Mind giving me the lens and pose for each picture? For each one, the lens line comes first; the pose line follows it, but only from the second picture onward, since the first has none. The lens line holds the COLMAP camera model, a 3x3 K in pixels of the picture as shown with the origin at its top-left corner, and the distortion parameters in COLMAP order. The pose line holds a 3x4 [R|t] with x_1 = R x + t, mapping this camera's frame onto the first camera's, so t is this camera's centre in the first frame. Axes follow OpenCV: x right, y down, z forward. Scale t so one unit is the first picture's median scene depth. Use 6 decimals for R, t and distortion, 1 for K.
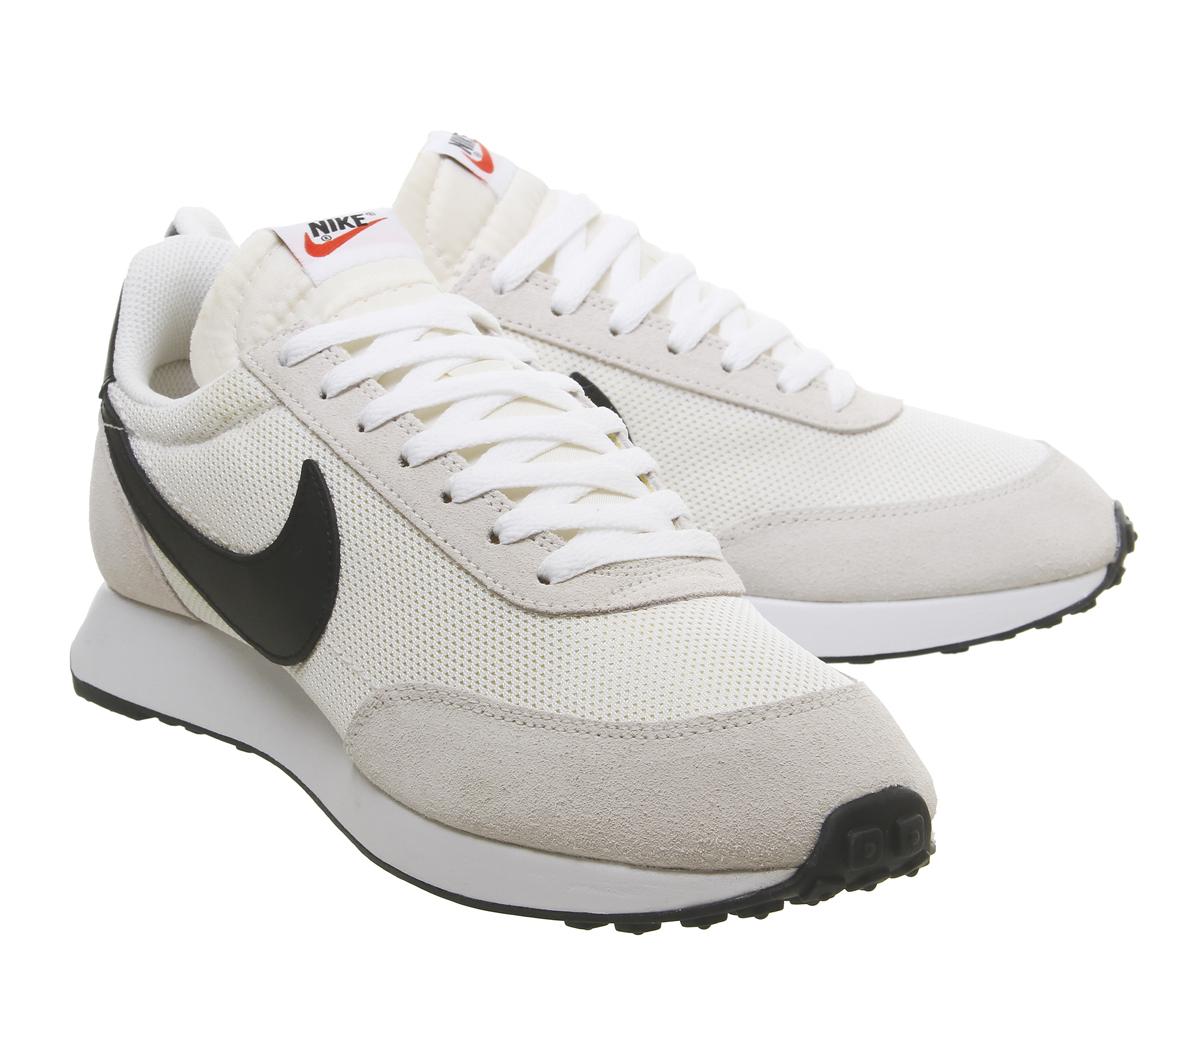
lens RADIAL K [[2553.5, 0, 600.4], [0, 2553.5, 524.2], [0, 0, 1]] dist [-0.169283, 0.000000]
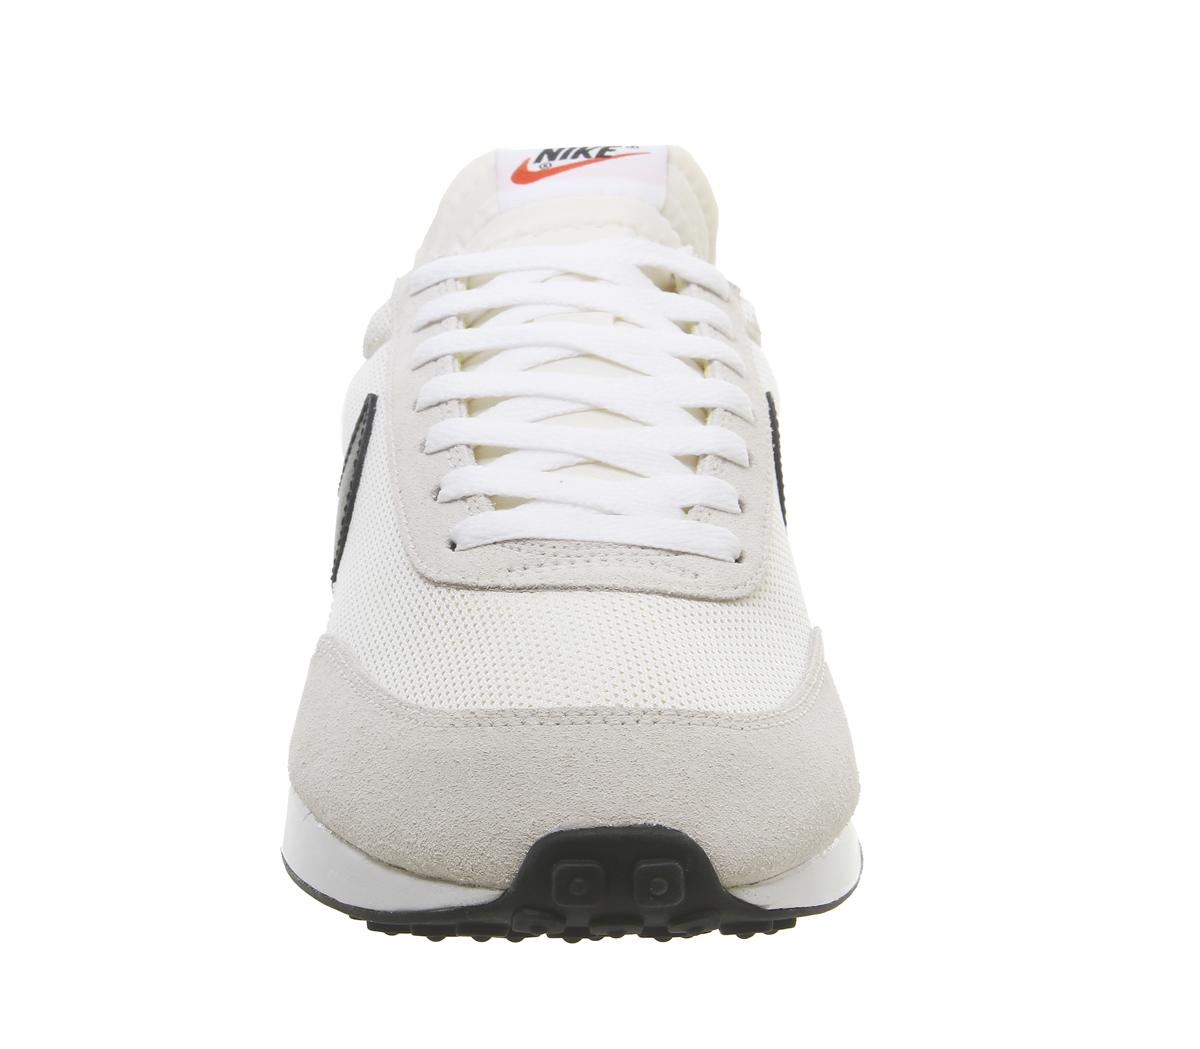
lens RADIAL K [[2884.0, 0, 599.9], [0, 2884.0, 524.9], [0, 0, 1]] dist [-0.036312, 0.000000]
pose [[0.907475, 0.140954, -0.395753, 0.418418], [-0.139737, 0.989669, 0.032065, -0.025118], [0.396184, 0.026203, 0.917797, 0.068371]]
